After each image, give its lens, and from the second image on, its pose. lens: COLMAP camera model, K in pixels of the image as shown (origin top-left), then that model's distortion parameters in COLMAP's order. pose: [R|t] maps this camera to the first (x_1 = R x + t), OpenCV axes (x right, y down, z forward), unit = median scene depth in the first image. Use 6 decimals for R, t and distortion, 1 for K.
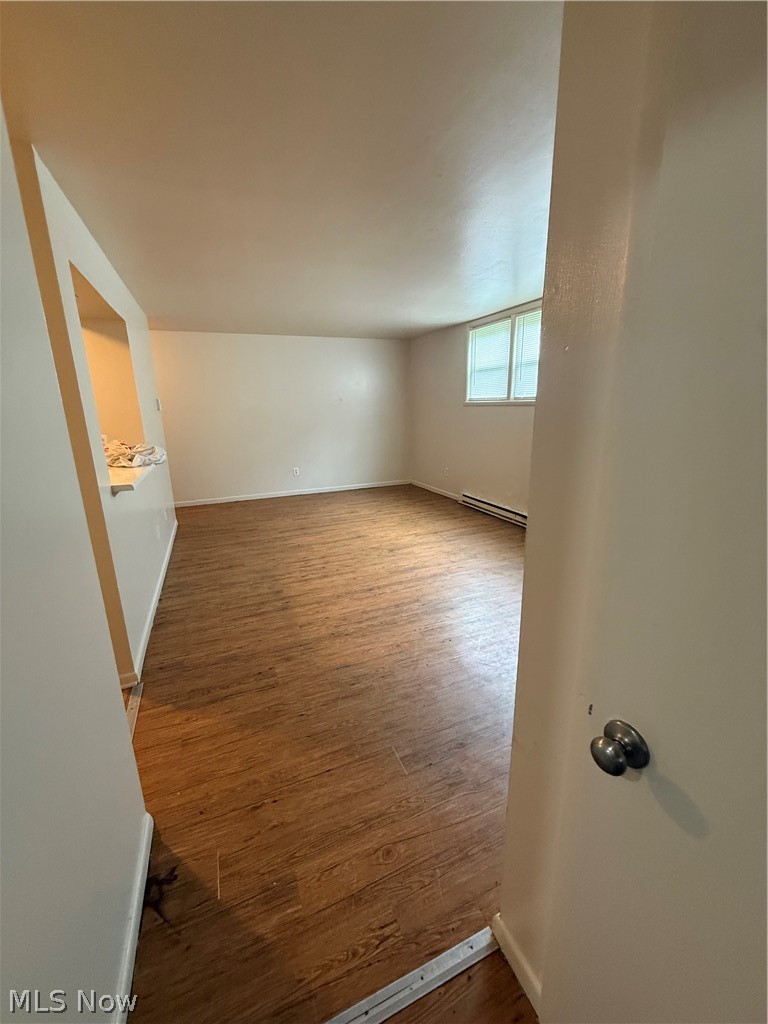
lens RADIAL K [[406.3, 0, 384.0], [0, 406.3, 512.0], [0, 0, 1]] dist [0.001212, 0.000018]
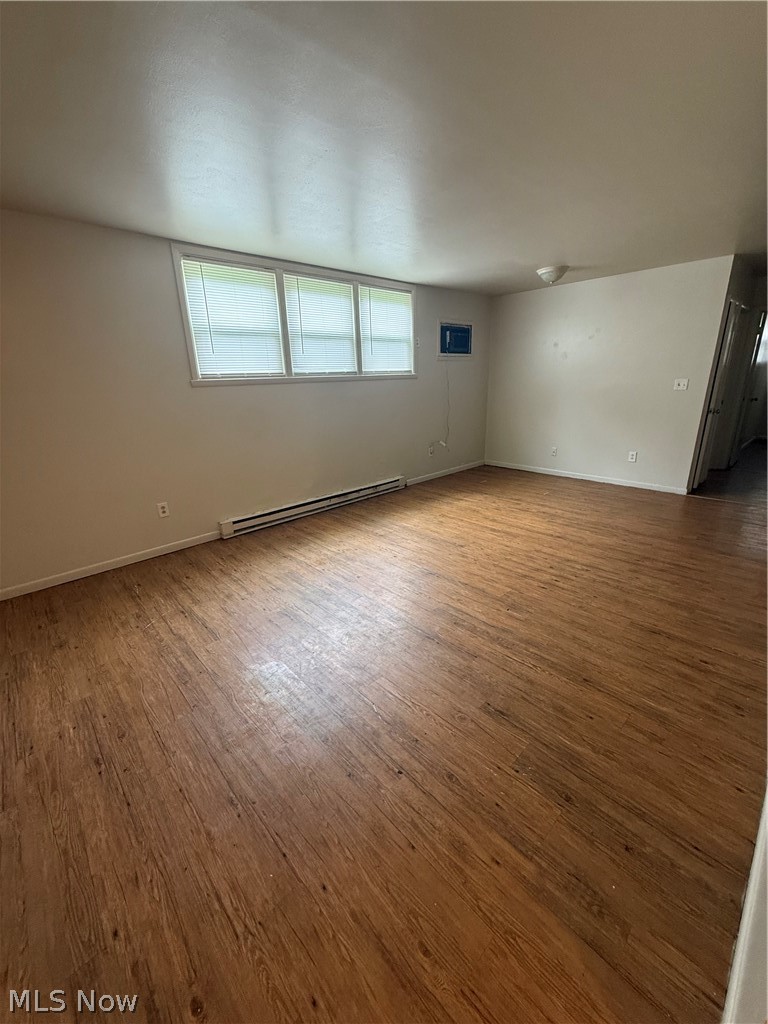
lens RADIAL K [[406.3, 0, 384.0], [0, 406.3, 512.0], [0, 0, 1]] dist [0.001212, 0.000018]
pose [[-0.342568, -0.268163, 0.900409, -0.739905], [0.278312, 0.886415, 0.369881, -0.361200], [-0.897324, 0.377304, -0.229025, 1.436158]]
